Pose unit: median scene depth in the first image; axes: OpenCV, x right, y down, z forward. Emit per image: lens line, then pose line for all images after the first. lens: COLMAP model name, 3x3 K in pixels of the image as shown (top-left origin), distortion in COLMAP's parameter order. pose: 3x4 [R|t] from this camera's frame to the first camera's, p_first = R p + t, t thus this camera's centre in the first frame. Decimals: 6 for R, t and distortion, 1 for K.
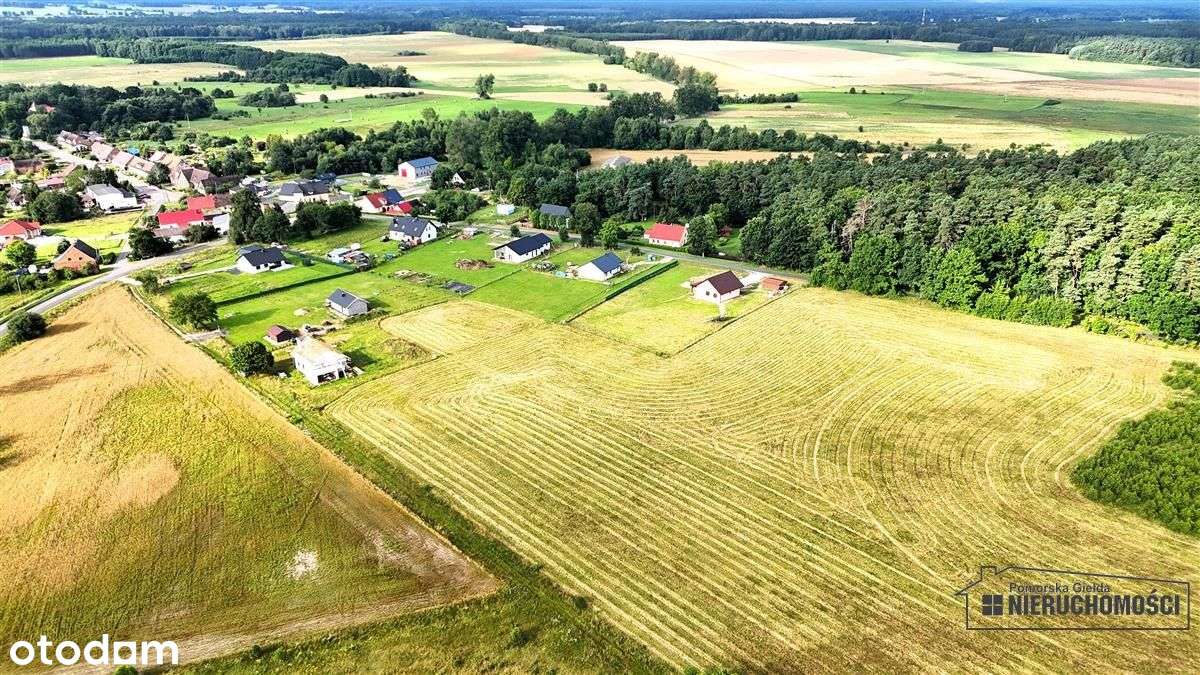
lens RADIAL K [[868.6, 0, 597.4], [0, 868.6, 329.0], [0, 0, 1]] dist [0.098895, -0.105999]
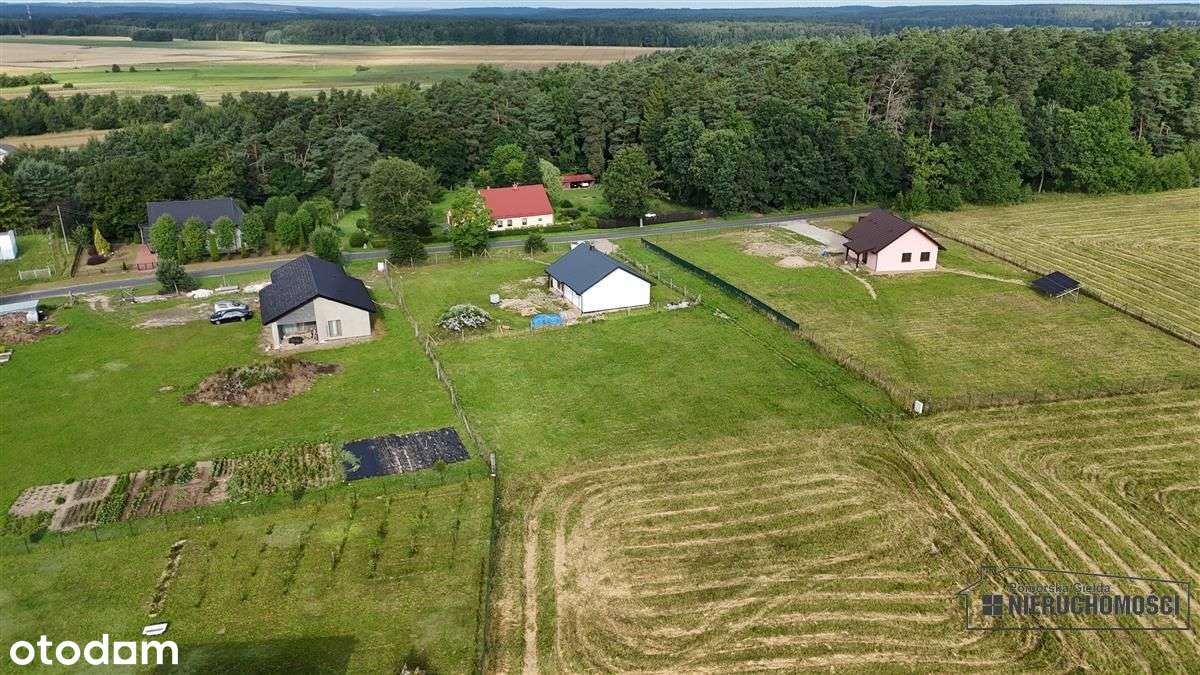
lens RADIAL K [[868.6, 0, 597.4], [0, 868.6, 329.0], [0, 0, 1]] dist [0.098895, -0.105999]
pose [[0.592828, -0.272587, 0.757794, -0.301031], [0.286340, 0.950832, 0.118018, -0.093725], [-0.752704, 0.147023, 0.641732, 0.708068]]
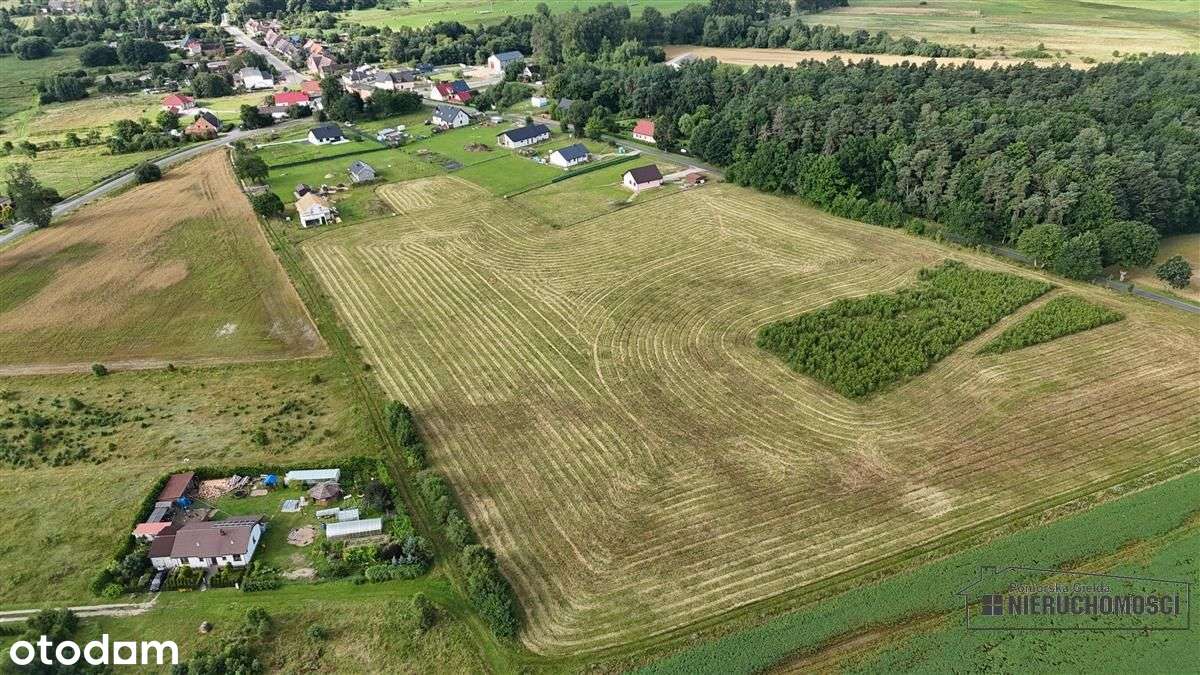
lens RADIAL K [[868.6, 0, 597.4], [0, 868.6, 329.0], [0, 0, 1]] dist [0.098895, -0.105999]
pose [[0.968309, 0.100868, -0.228481, 0.327740], [-0.072206, 0.988812, 0.130525, 0.005756], [0.239090, -0.109891, 0.964759, -0.177442]]
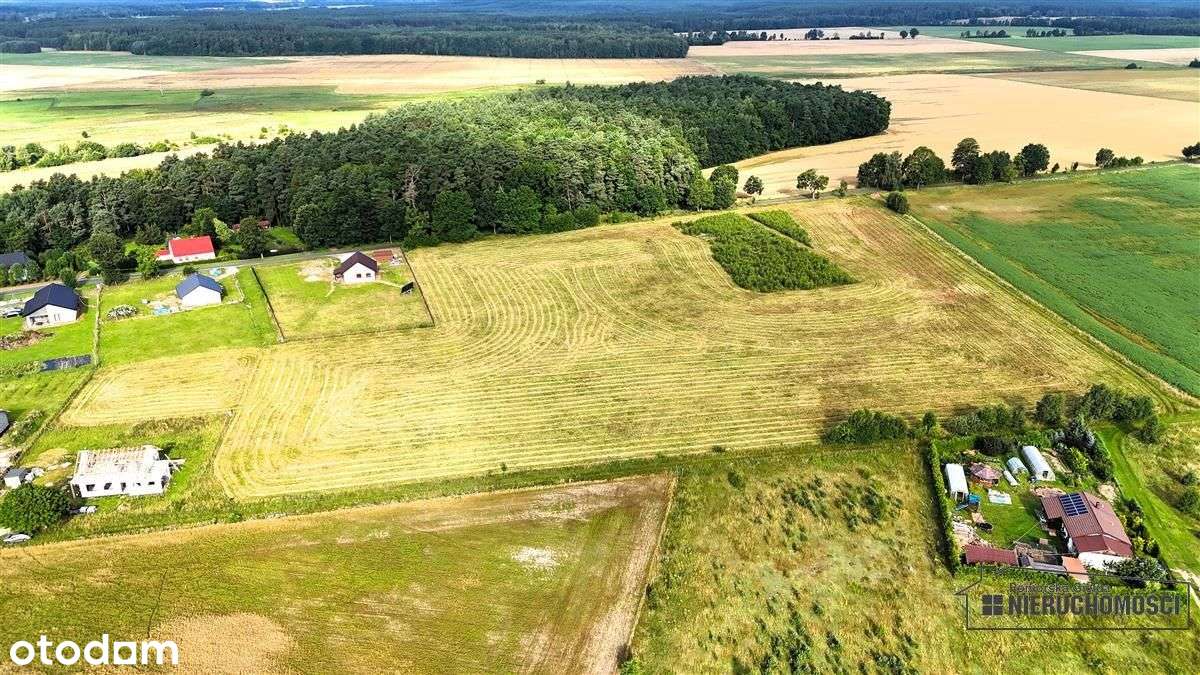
lens RADIAL K [[868.6, 0, 597.4], [0, 868.6, 329.0], [0, 0, 1]] dist [0.098895, -0.105999]
pose [[0.512116, -0.307769, 0.801882, -0.492245], [0.307009, 0.937512, 0.163756, -0.055391], [-0.802174, 0.162322, 0.574603, 0.167781]]
